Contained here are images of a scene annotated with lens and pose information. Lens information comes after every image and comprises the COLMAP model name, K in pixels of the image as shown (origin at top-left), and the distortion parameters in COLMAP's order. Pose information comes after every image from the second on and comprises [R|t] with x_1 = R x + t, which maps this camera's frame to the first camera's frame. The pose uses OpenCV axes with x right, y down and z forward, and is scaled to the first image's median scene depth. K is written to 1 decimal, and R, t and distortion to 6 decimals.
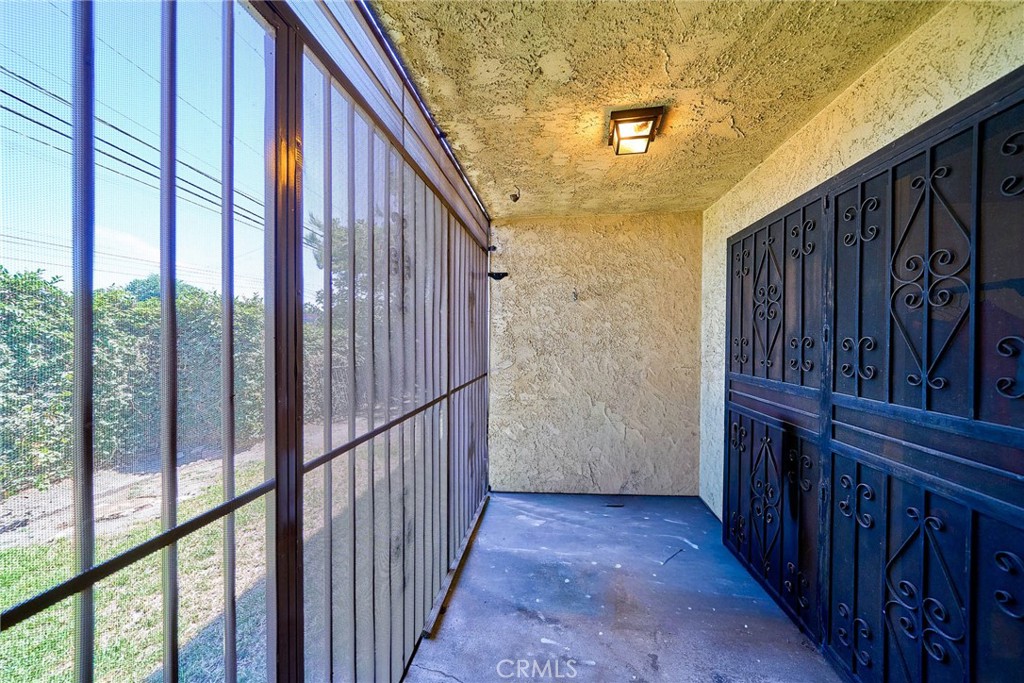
lens RADIAL K [[346.4, 0, 513.8], [0, 346.4, 339.7], [0, 0, 1]] dist [-0.000249, -0.000064]
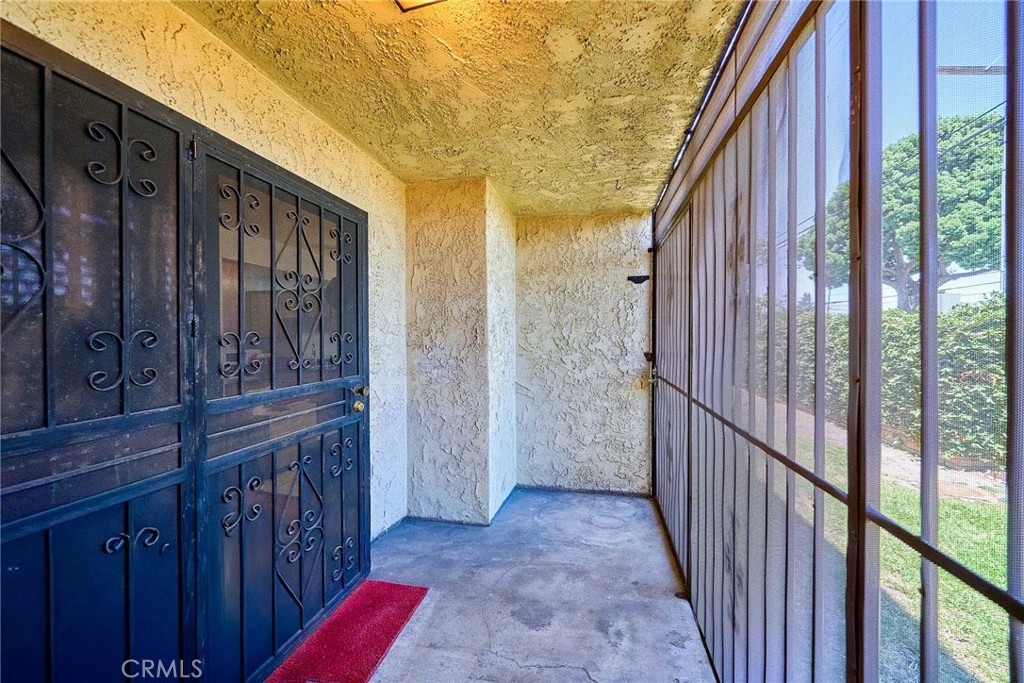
lens RADIAL K [[346.4, 0, 513.8], [0, 346.4, 339.7], [0, 0, 1]] dist [-0.000249, -0.000064]
pose [[-0.996454, -0.003899, 0.084045, 0.171902], [-0.001681, 0.999649, 0.026443, -0.011775], [-0.084119, 0.026208, -0.996111, 1.900392]]
